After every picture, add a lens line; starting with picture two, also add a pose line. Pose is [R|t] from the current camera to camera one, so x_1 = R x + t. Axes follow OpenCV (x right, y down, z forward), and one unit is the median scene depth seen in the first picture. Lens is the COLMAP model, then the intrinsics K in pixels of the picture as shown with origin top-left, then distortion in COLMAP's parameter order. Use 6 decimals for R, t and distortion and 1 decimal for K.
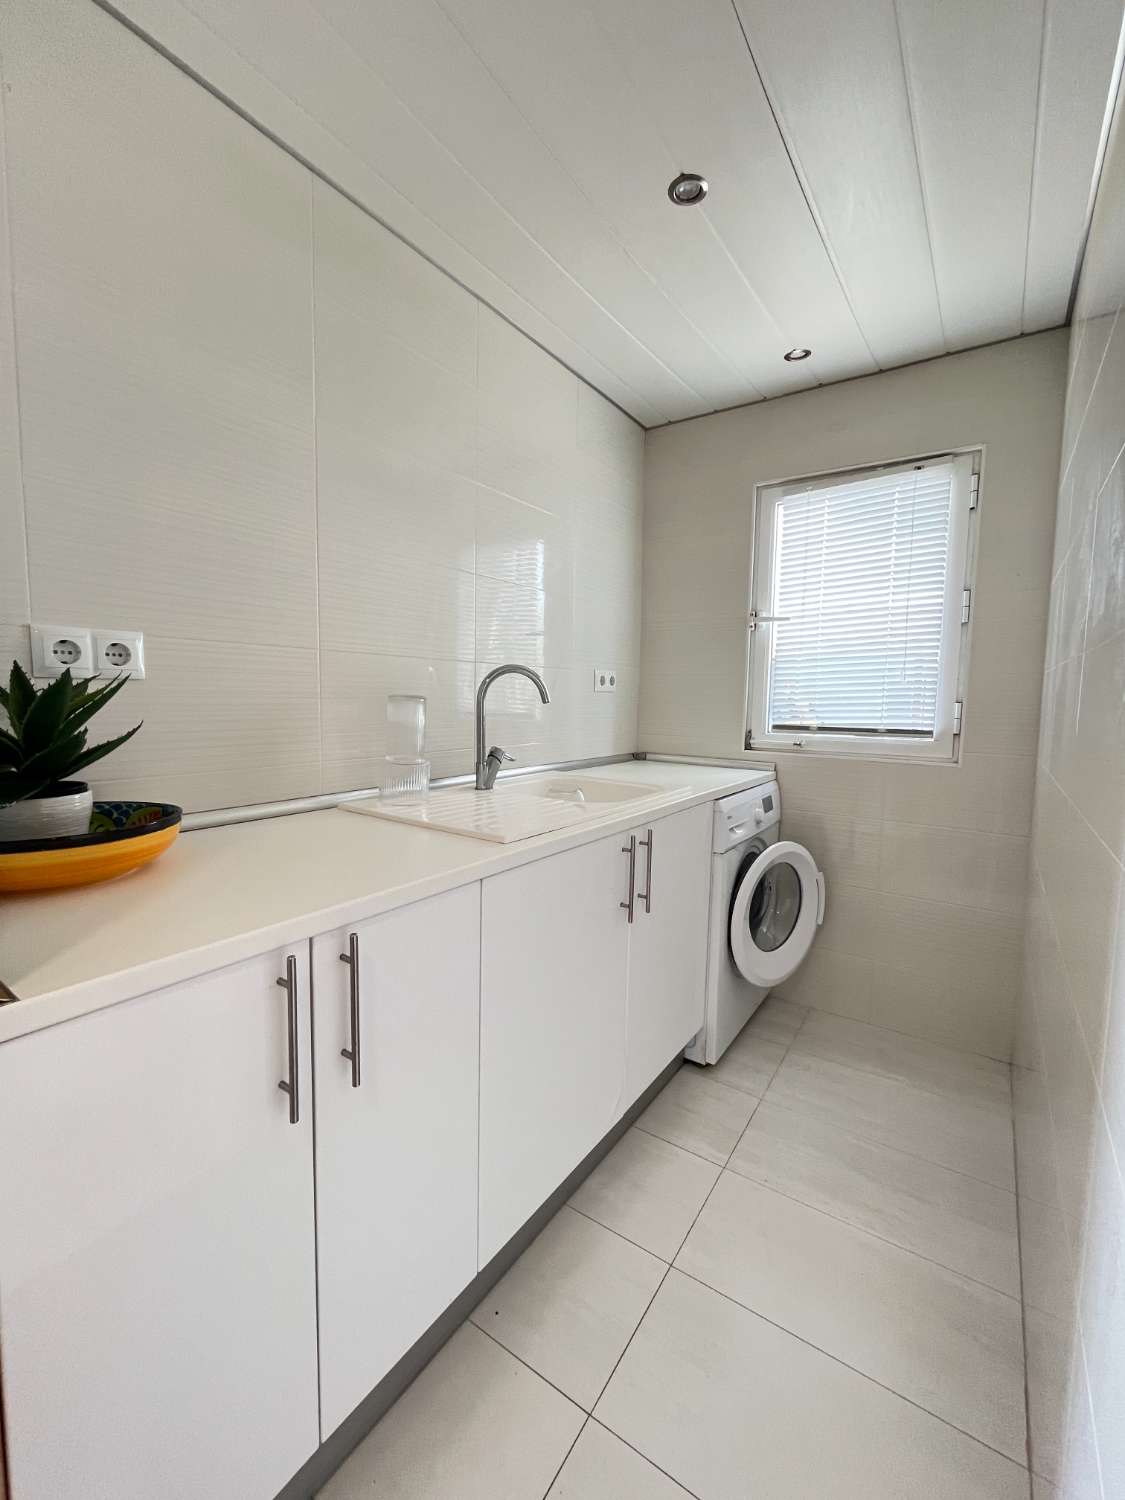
lens RADIAL K [[609.7, 0, 563.0], [0, 609.7, 749.3], [0, 0, 1]] dist [-0.004056, -0.000671]
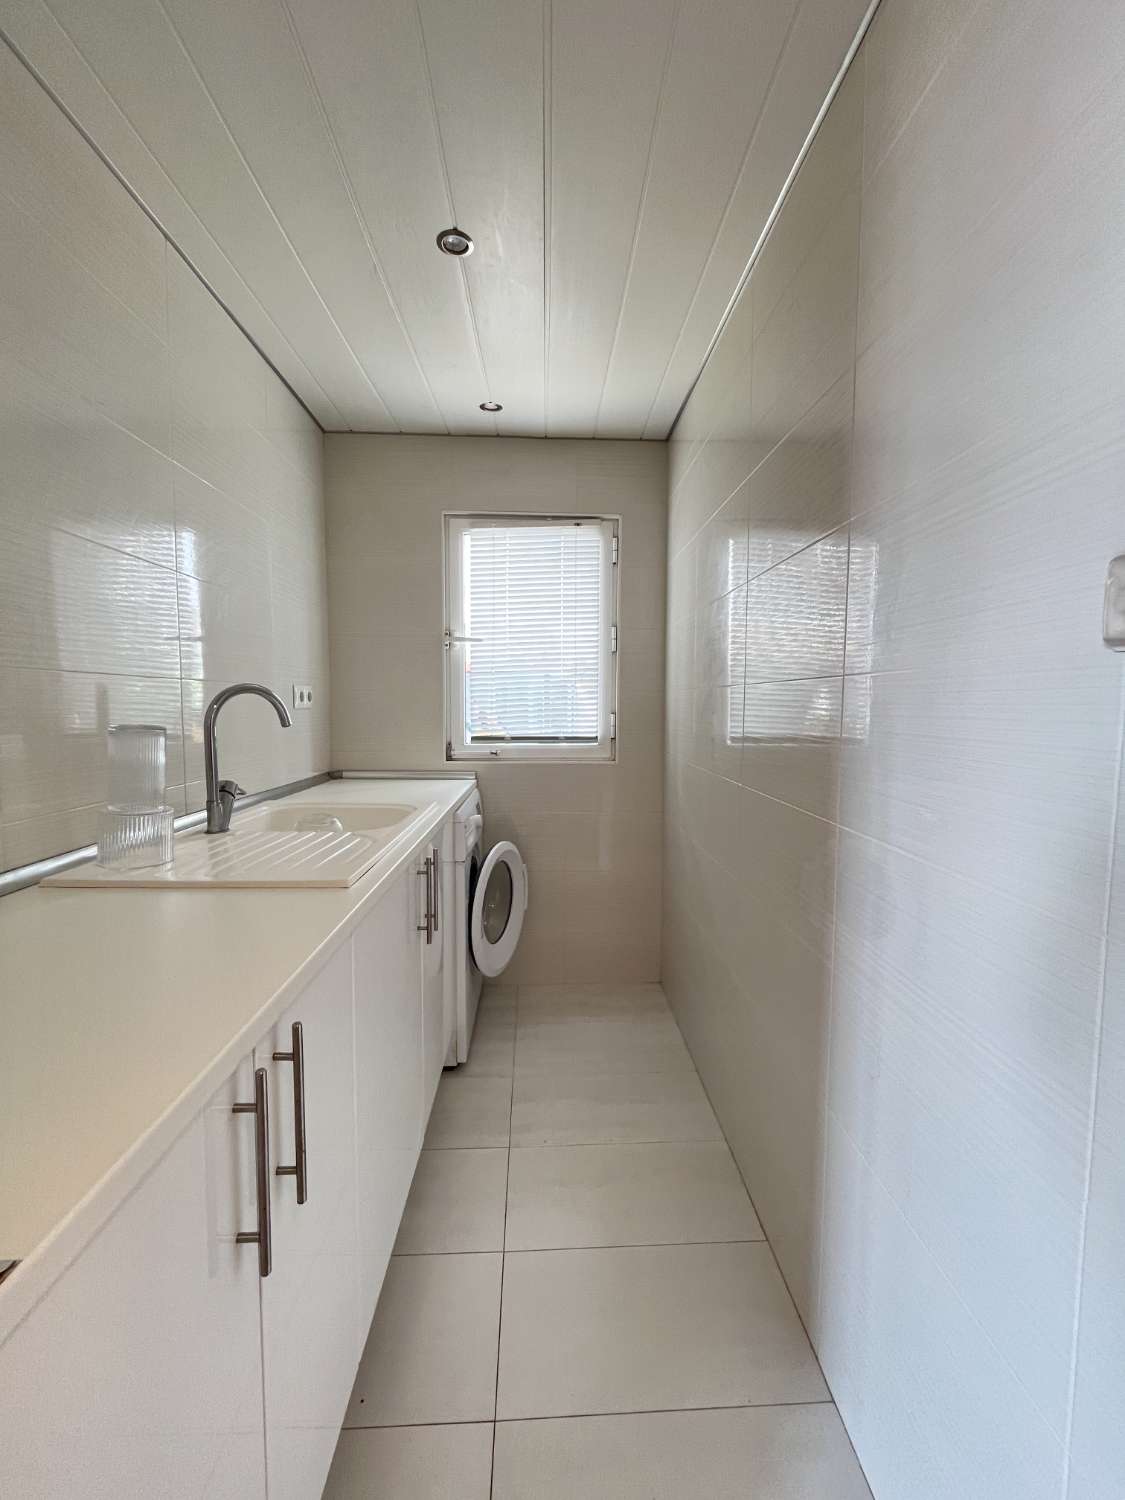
lens RADIAL K [[609.7, 0, 560.7], [0, 609.7, 750.3], [0, 0, 1]] dist [-0.004056, -0.000671]
pose [[0.803249, -0.057640, 0.592847, -0.192779], [0.061453, 0.998015, 0.013770, -0.023035], [-0.592464, 0.025372, 0.805197, 0.033984]]
